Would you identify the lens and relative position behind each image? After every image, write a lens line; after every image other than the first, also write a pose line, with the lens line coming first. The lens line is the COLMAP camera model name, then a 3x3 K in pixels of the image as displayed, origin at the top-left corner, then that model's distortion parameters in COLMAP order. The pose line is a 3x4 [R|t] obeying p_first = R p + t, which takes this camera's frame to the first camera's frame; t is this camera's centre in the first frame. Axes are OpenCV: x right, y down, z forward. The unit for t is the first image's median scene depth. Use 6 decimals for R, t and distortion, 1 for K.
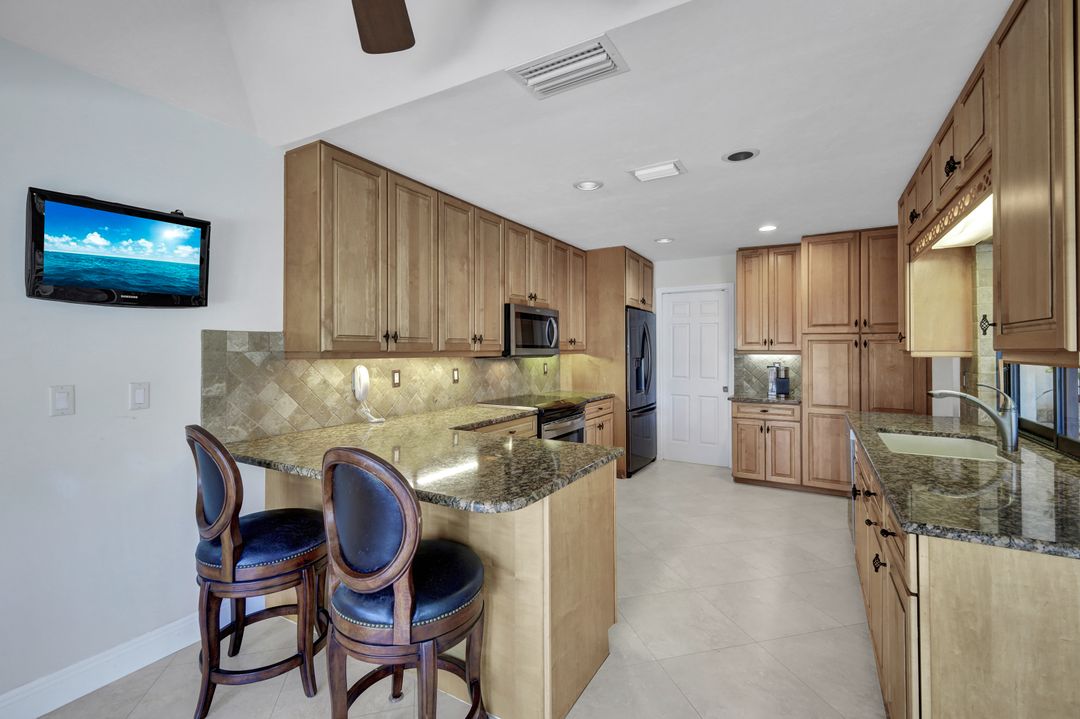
lens RADIAL K [[469.8, 0, 544.5], [0, 469.8, 354.7], [0, 0, 1]] dist [0.001661, 0.000228]
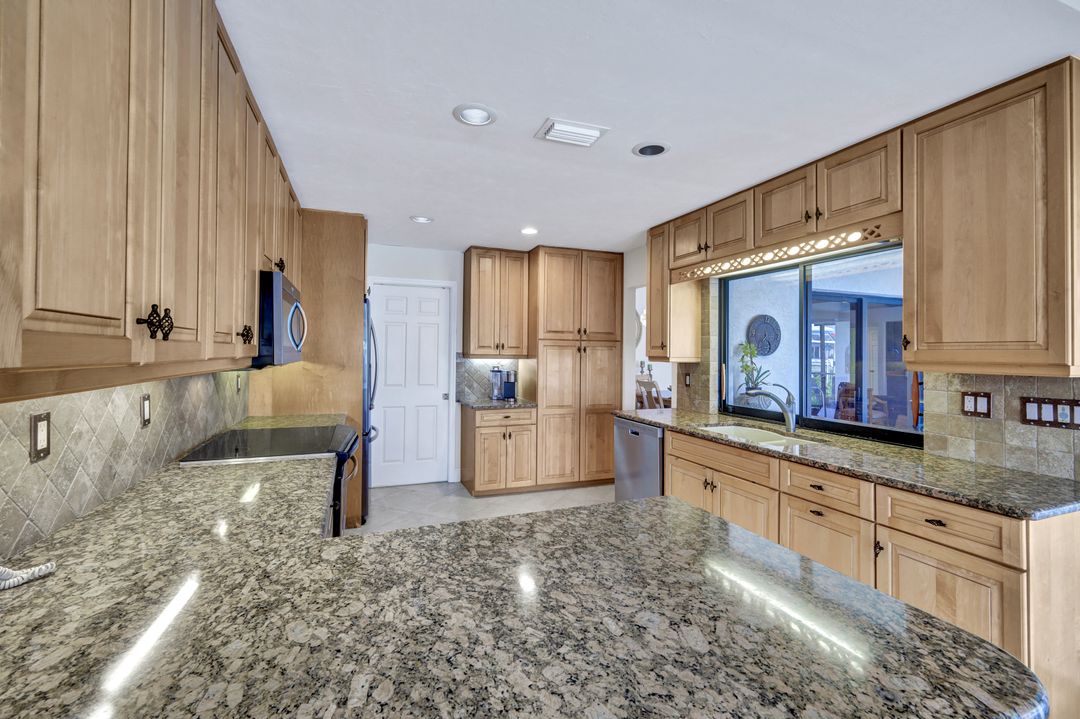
lens RADIAL K [[469.8, 0, 544.5], [0, 469.8, 354.7], [0, 0, 1]] dist [0.001661, 0.000228]
pose [[0.629259, 0.001555, 0.777194, -0.260100], [-0.000893, 0.999999, -0.001278, -0.009025], [-0.777195, 0.000110, 0.629260, 0.348443]]
